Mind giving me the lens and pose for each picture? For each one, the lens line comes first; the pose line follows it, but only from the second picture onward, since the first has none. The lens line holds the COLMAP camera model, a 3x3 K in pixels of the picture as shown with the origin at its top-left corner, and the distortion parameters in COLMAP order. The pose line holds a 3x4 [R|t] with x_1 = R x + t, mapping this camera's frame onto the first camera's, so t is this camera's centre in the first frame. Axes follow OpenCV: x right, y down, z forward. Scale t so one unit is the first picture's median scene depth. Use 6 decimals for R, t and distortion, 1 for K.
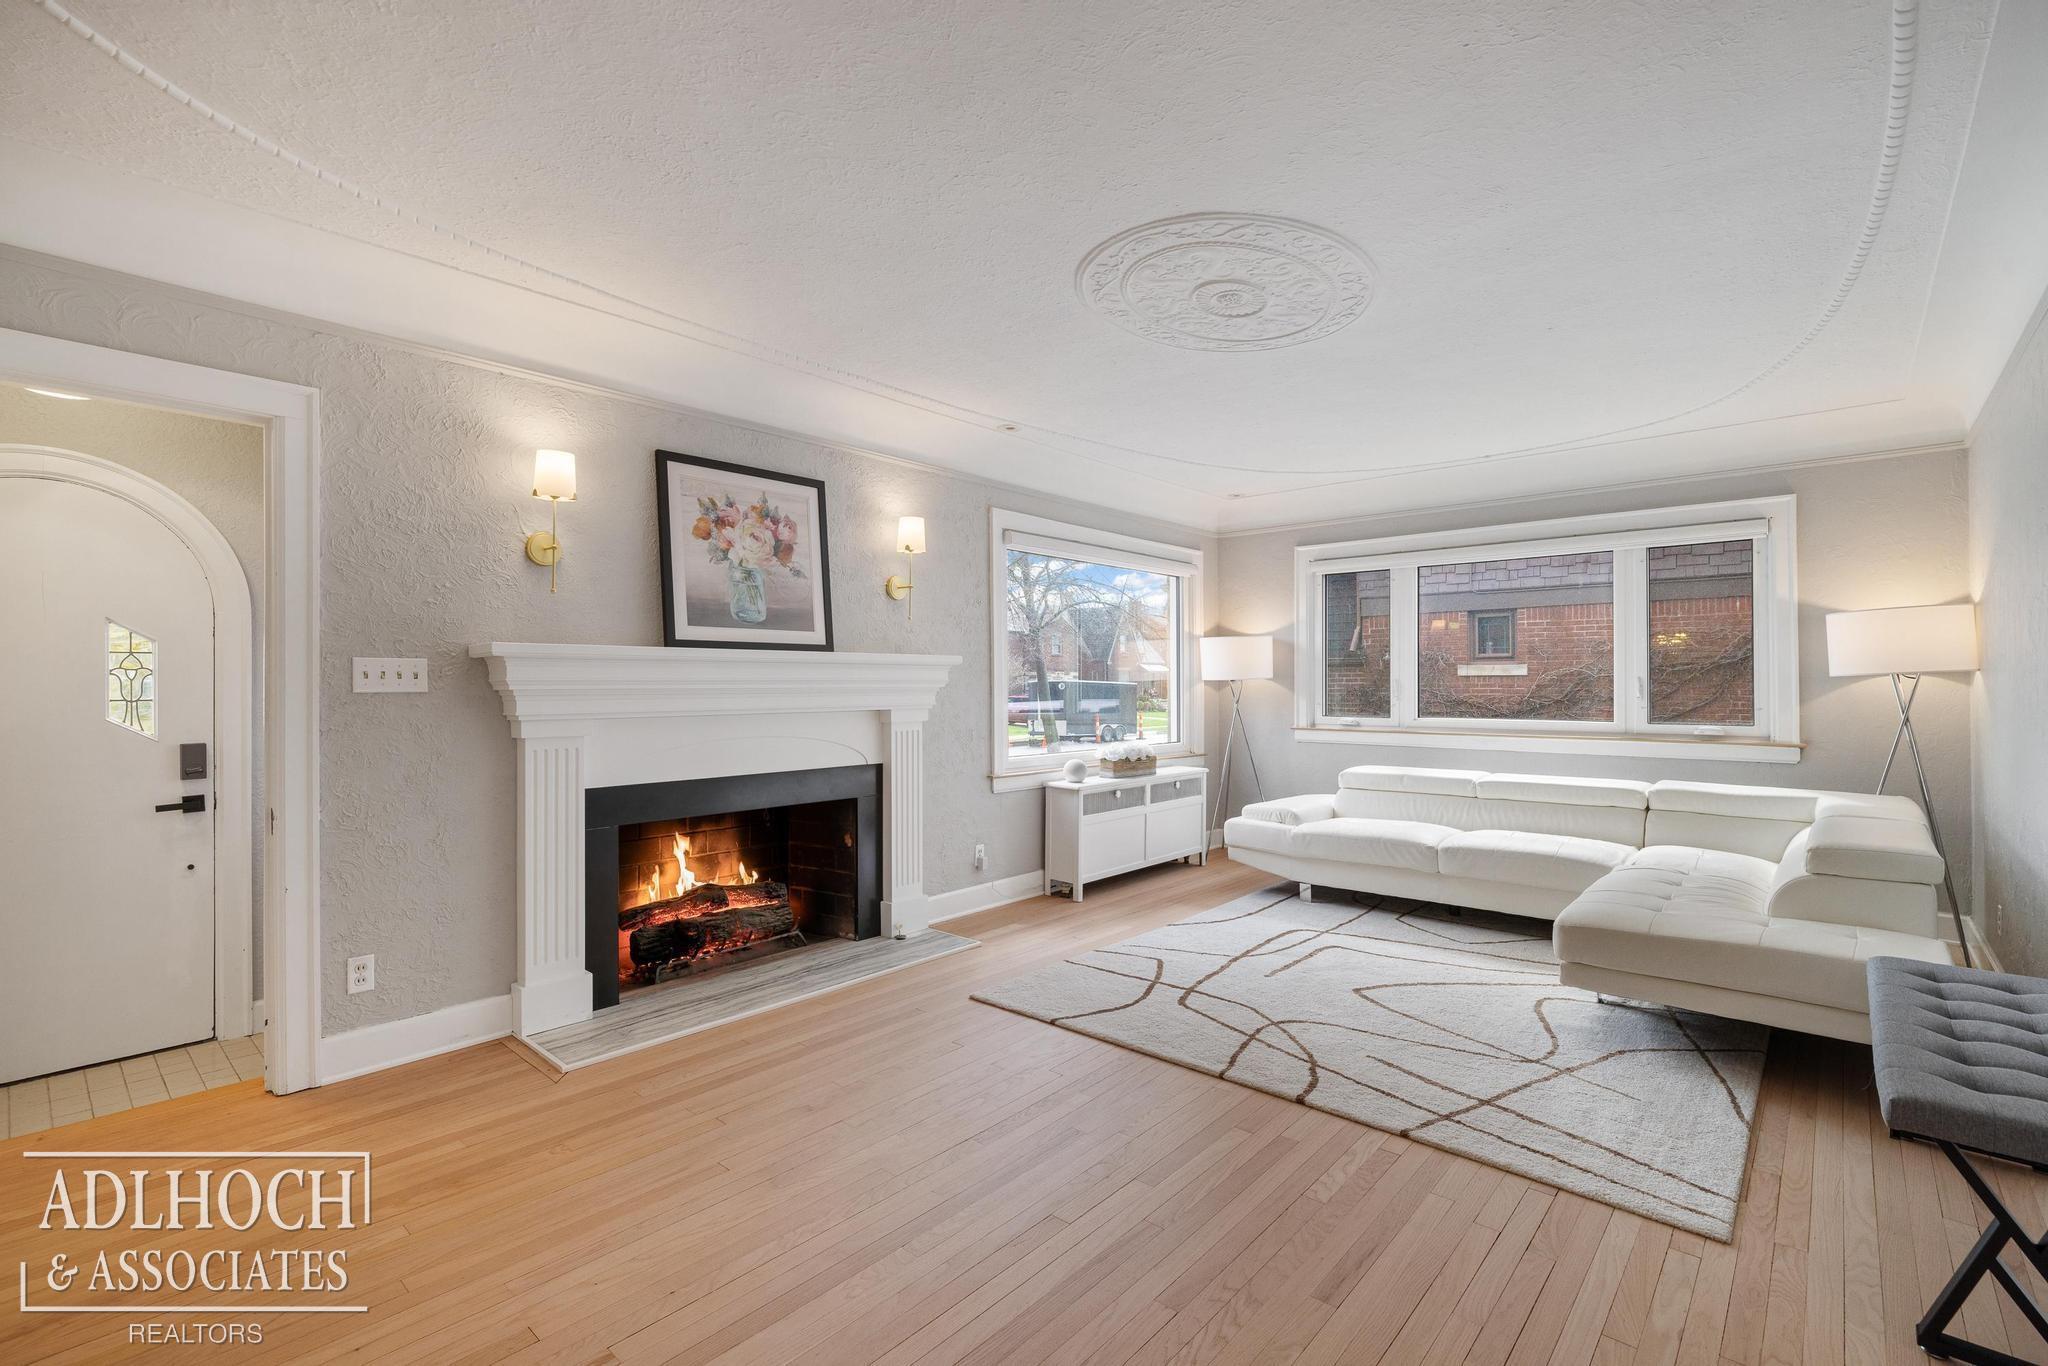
lens RADIAL K [[912.2, 0, 1024.6], [0, 912.2, 687.7], [0, 0, 1]] dist [-0.014605, 0.000368]
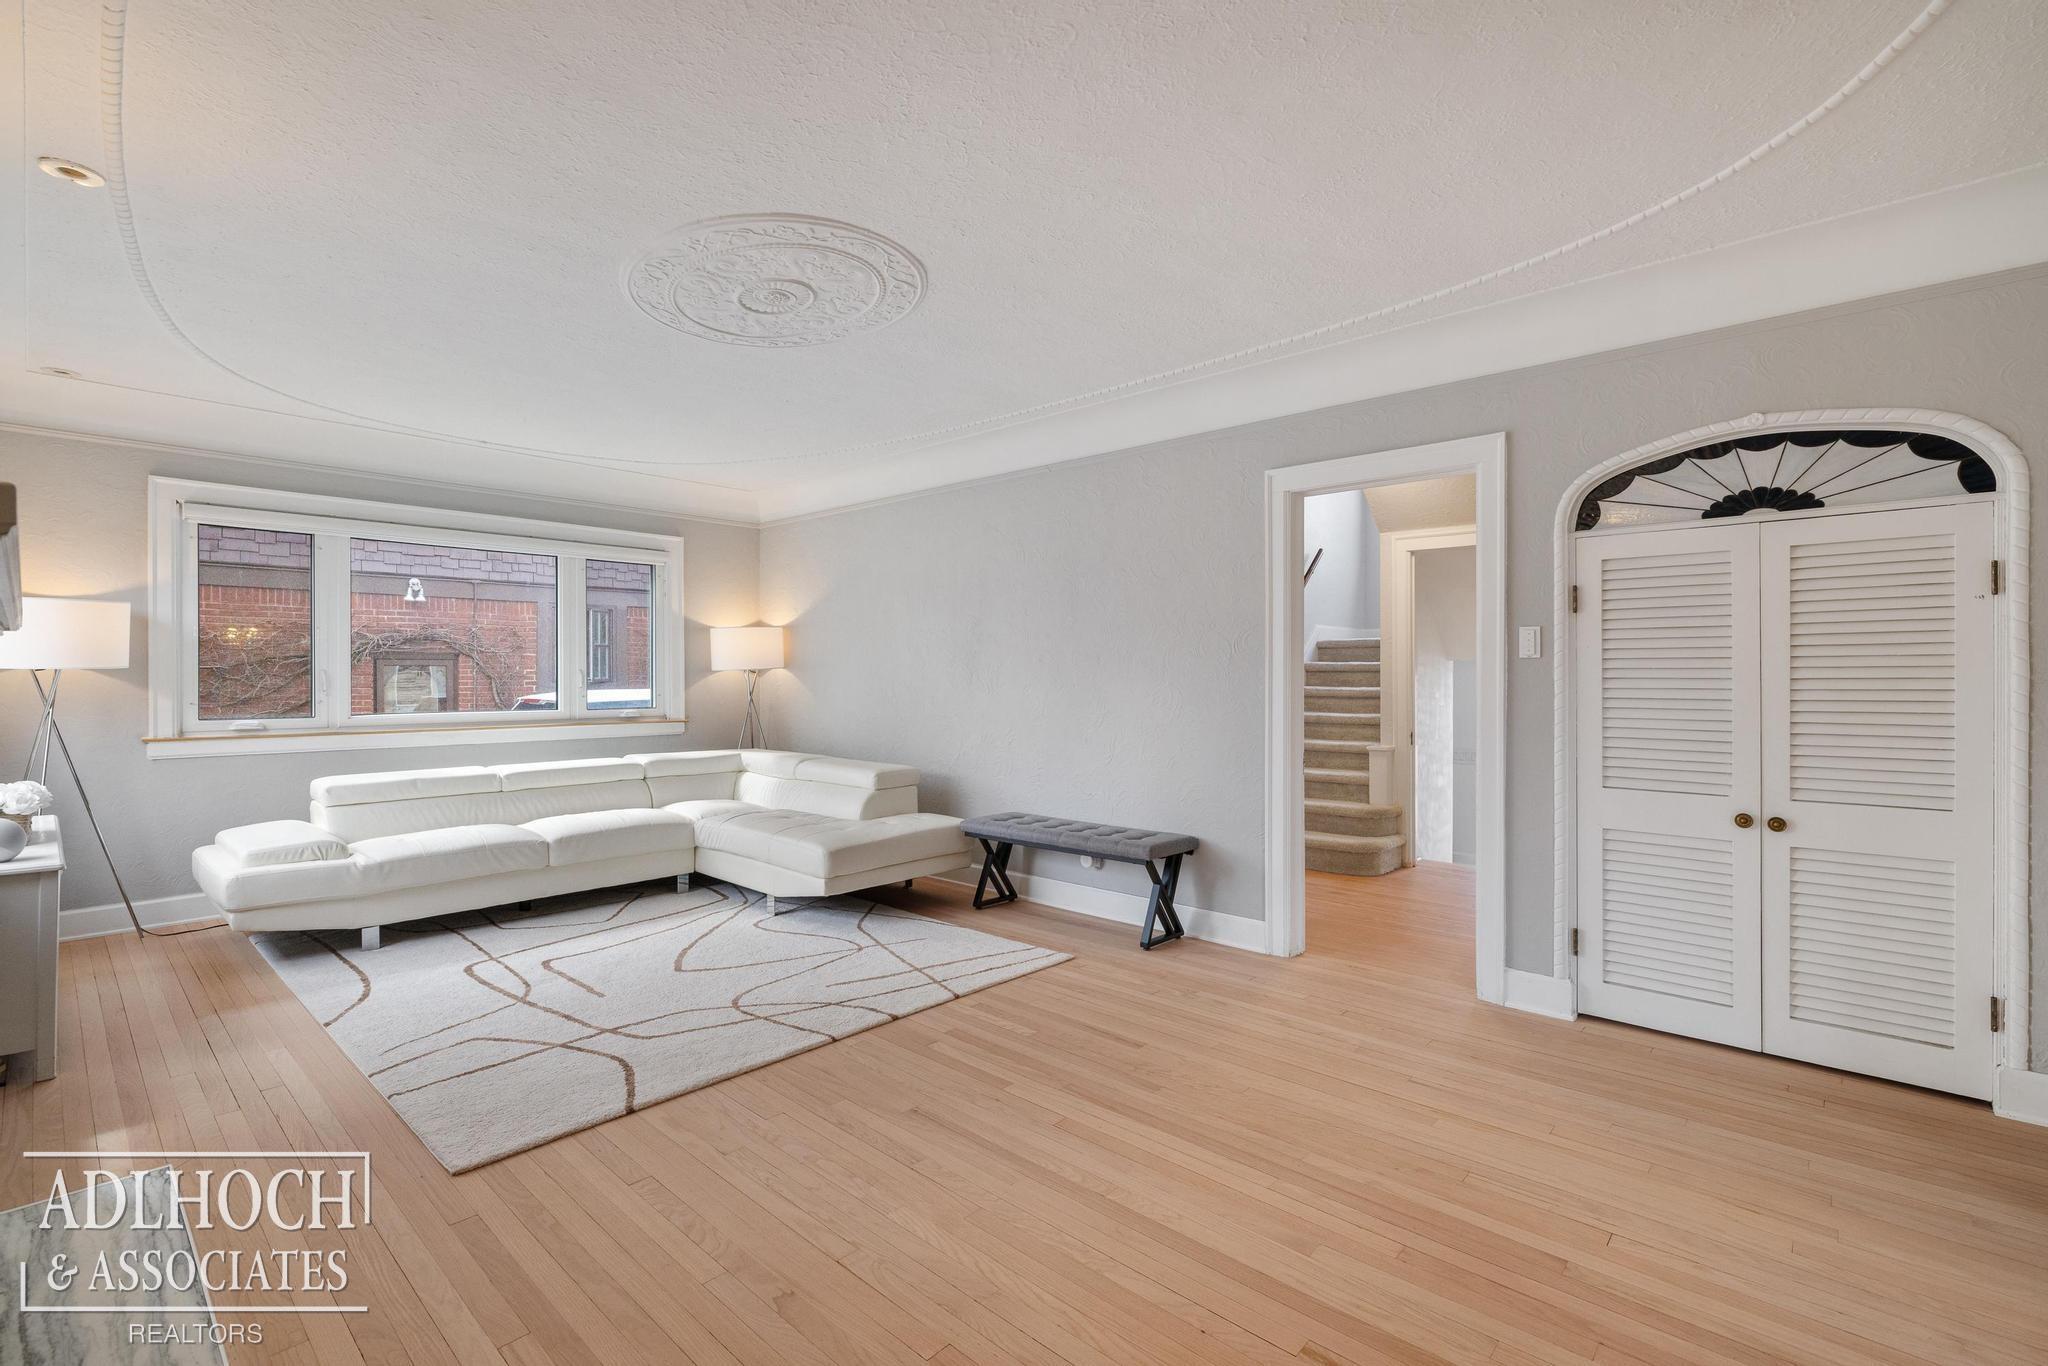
lens RADIAL K [[912.2, 0, 1026.5], [0, 912.2, 684.6], [0, 0, 1]] dist [-0.014605, 0.000368]
pose [[0.009232, -0.007162, 0.999932, -0.585510], [0.004562, 0.999964, 0.007120, 0.001372], [-0.999947, 0.004496, 0.009264, 0.523481]]
